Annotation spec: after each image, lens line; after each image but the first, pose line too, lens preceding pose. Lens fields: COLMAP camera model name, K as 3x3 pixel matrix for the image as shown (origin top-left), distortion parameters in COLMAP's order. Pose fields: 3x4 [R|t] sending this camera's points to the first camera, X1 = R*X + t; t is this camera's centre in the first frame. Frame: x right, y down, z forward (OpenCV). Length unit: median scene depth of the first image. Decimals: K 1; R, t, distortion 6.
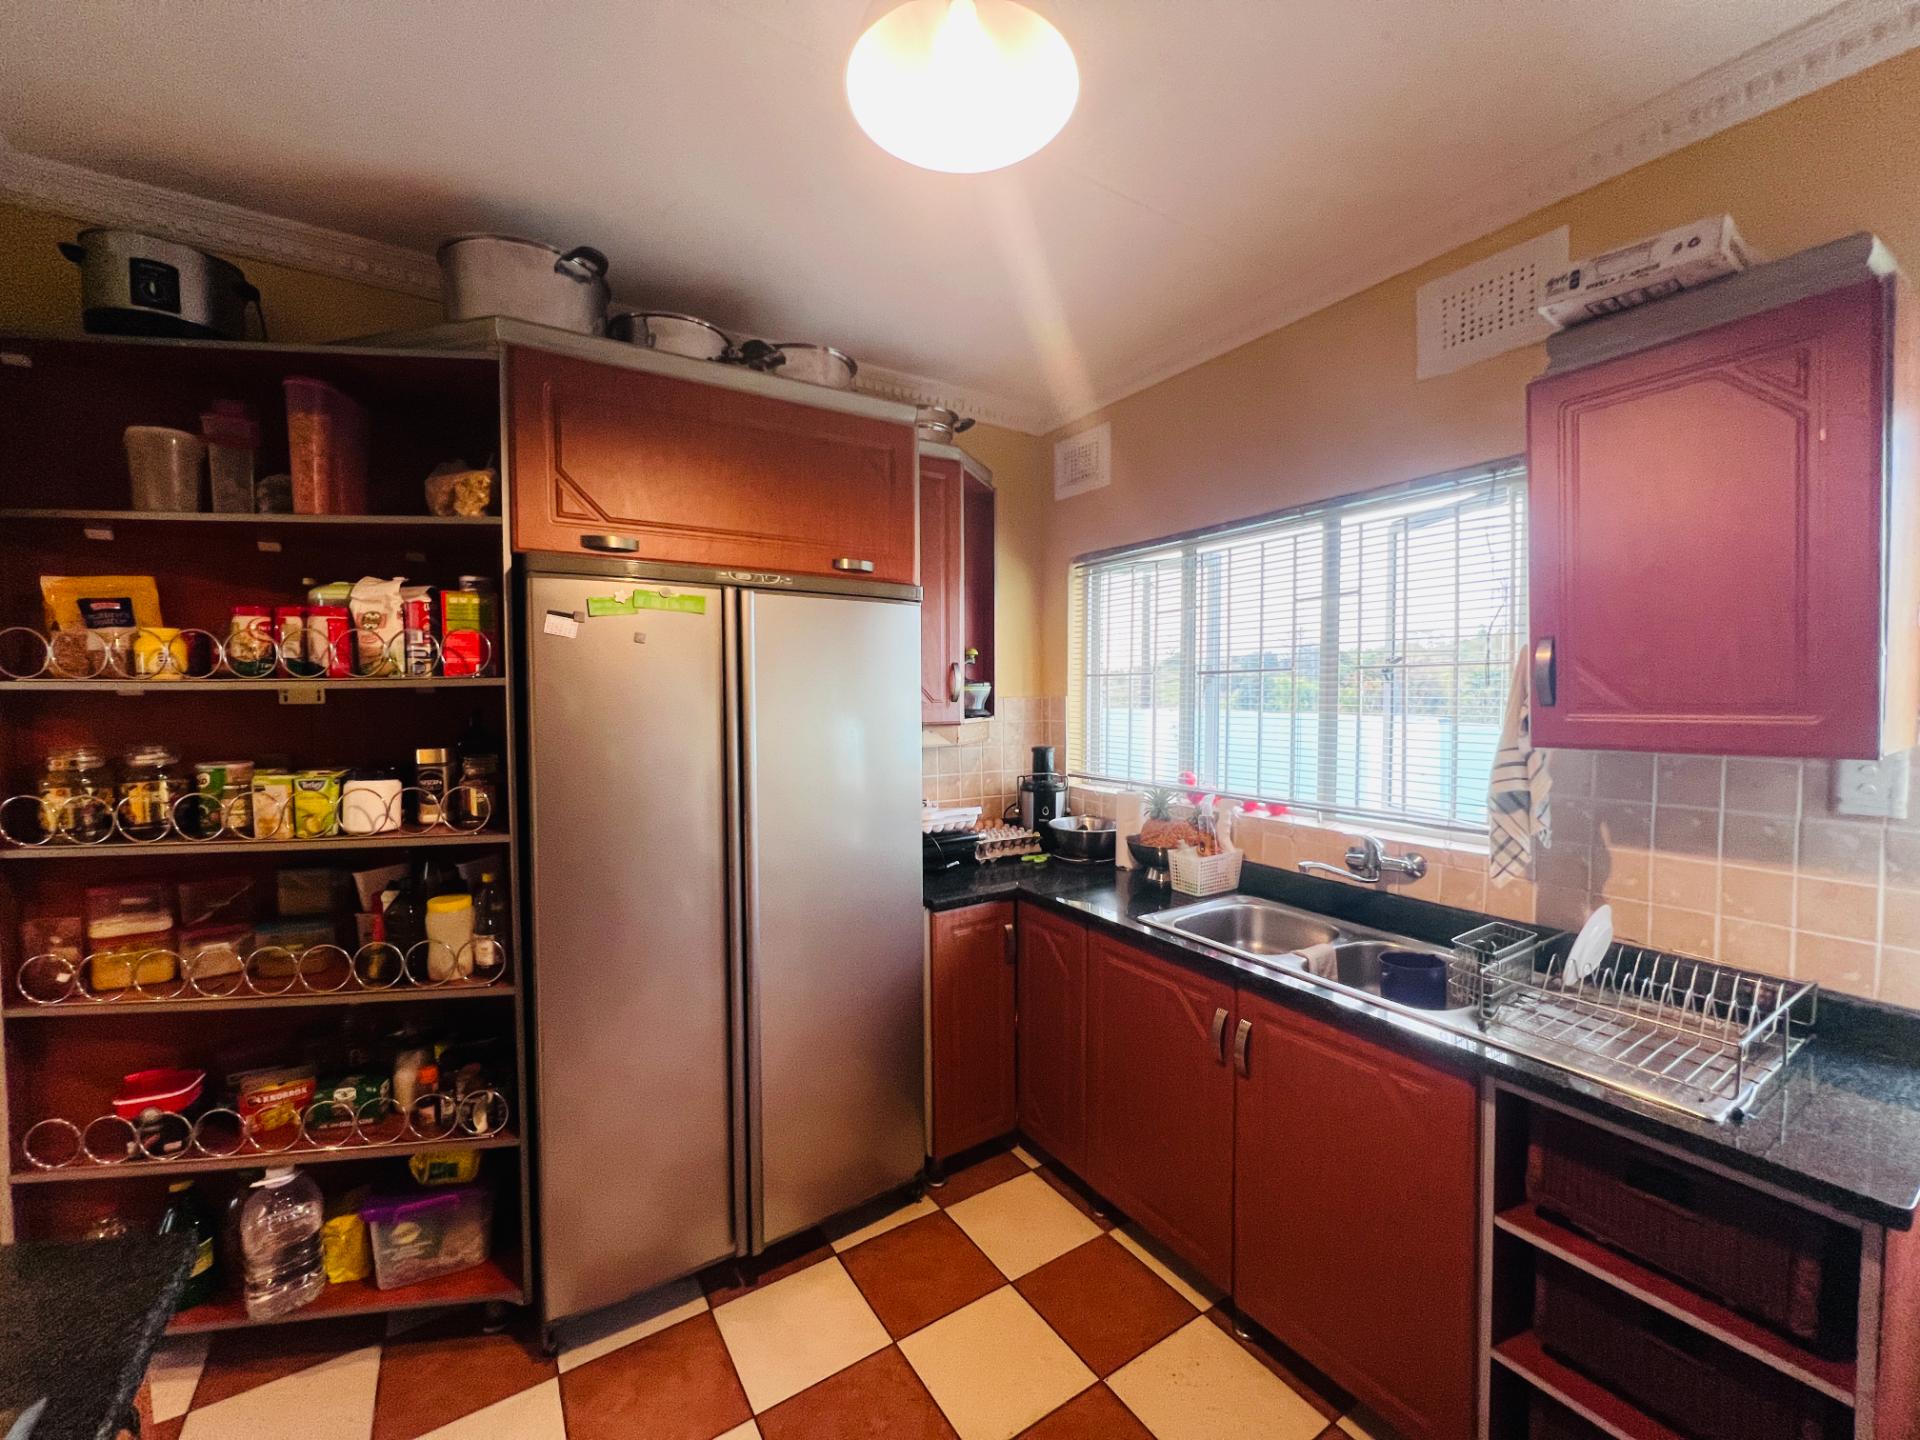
lens RADIAL K [[767.3, 0, 958.6], [0, 767.3, 719.4], [0, 0, 1]] dist [-0.002028, 0.000450]
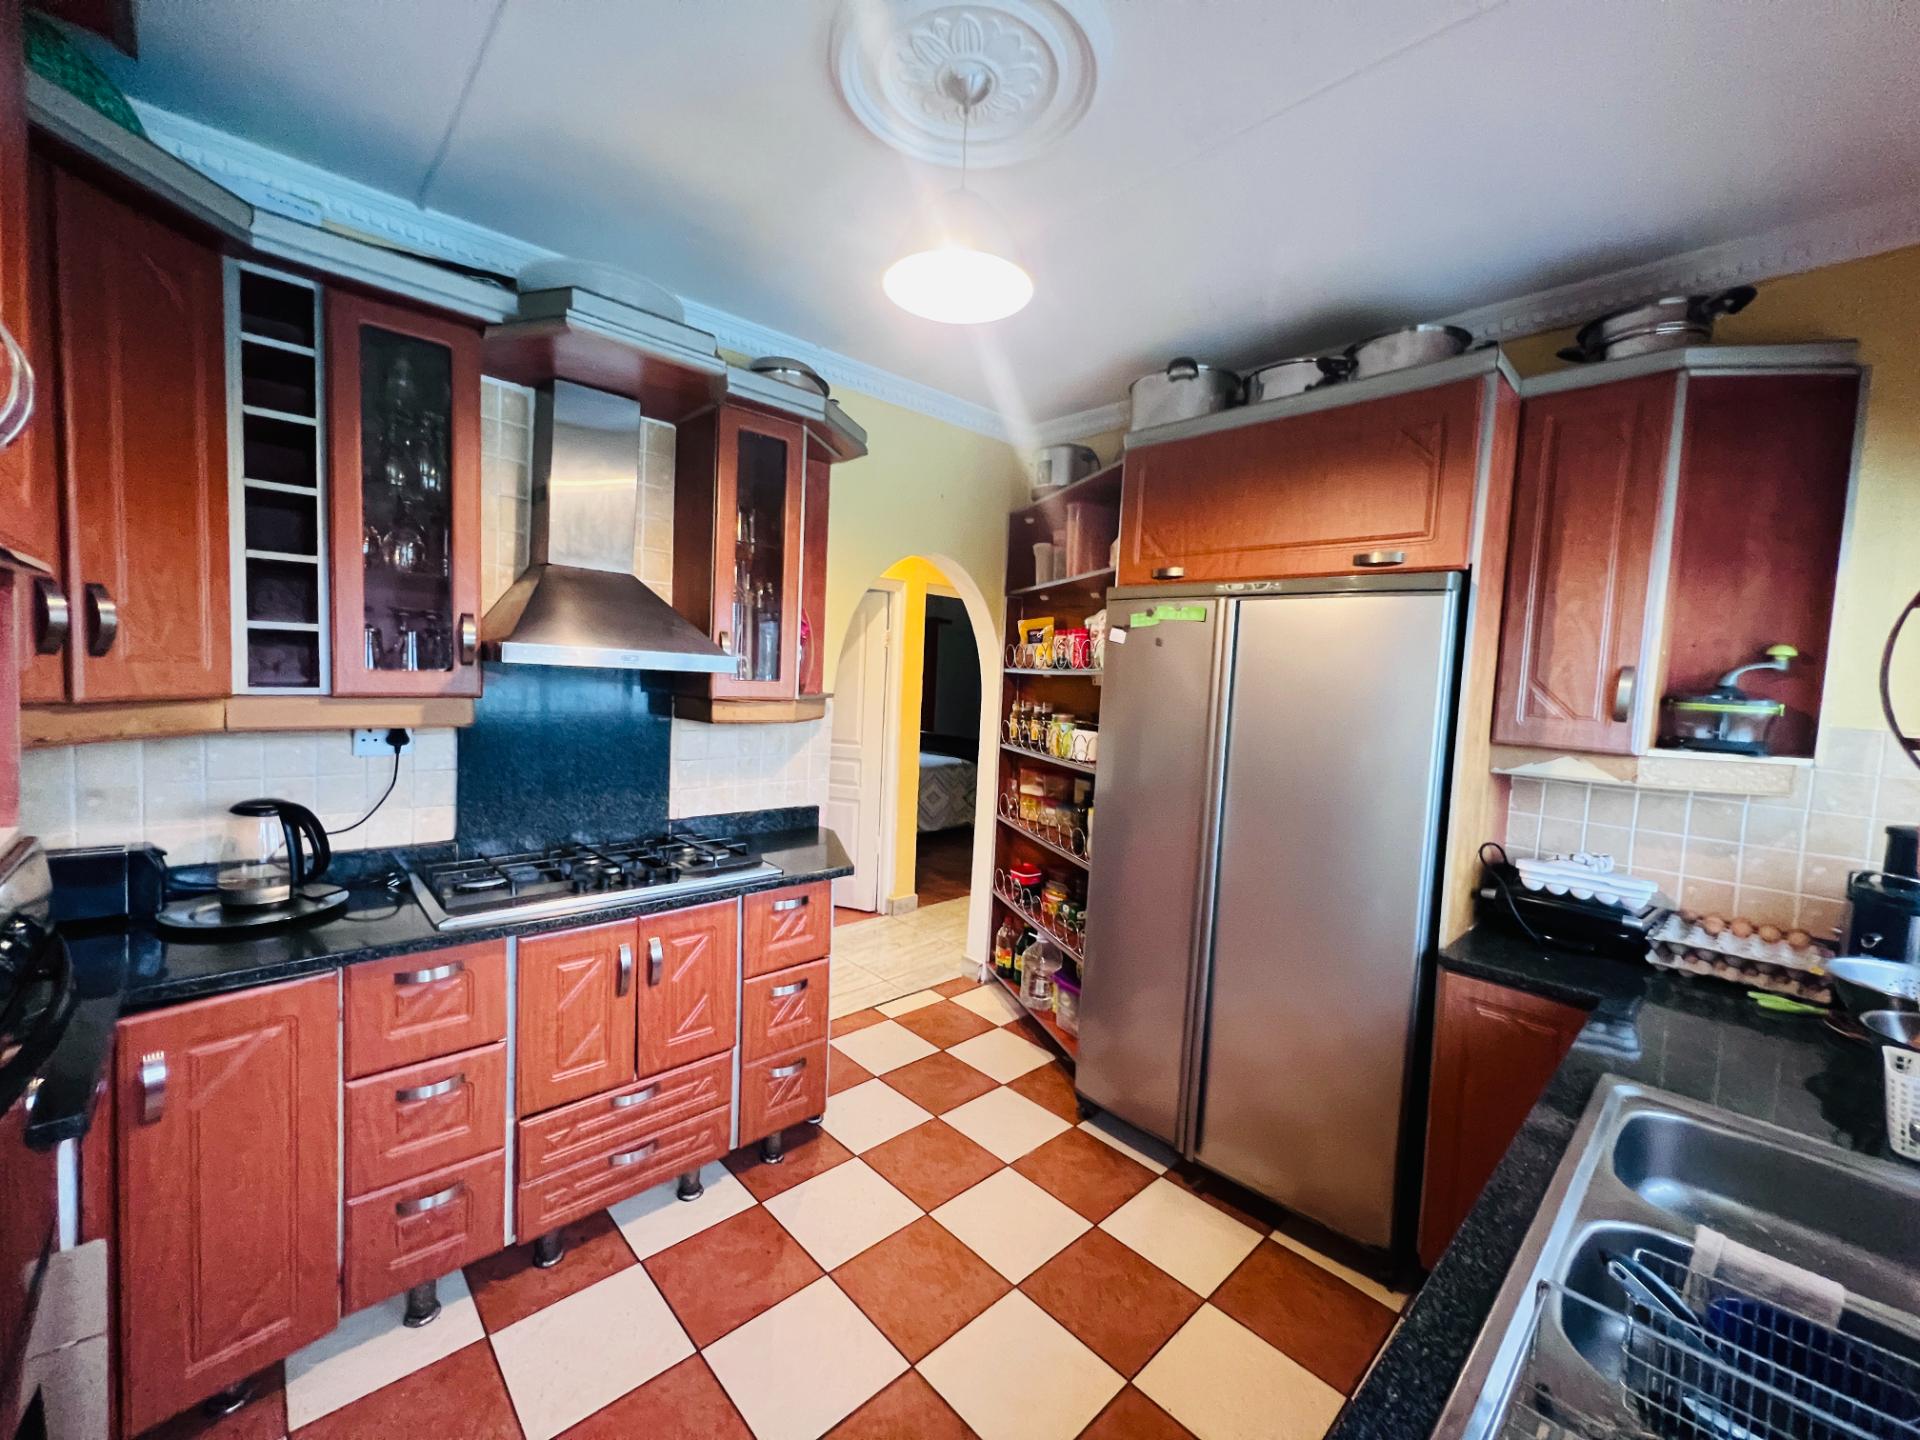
lens RADIAL K [[767.3, 0, 956.9], [0, 767.3, 722.2], [0, 0, 1]] dist [-0.002028, 0.000450]
pose [[0.181378, 0.075844, -0.980484, 0.792281], [-0.091143, 0.994027, 0.060031, -0.013323], [0.979181, 0.078476, 0.187207, 0.380574]]
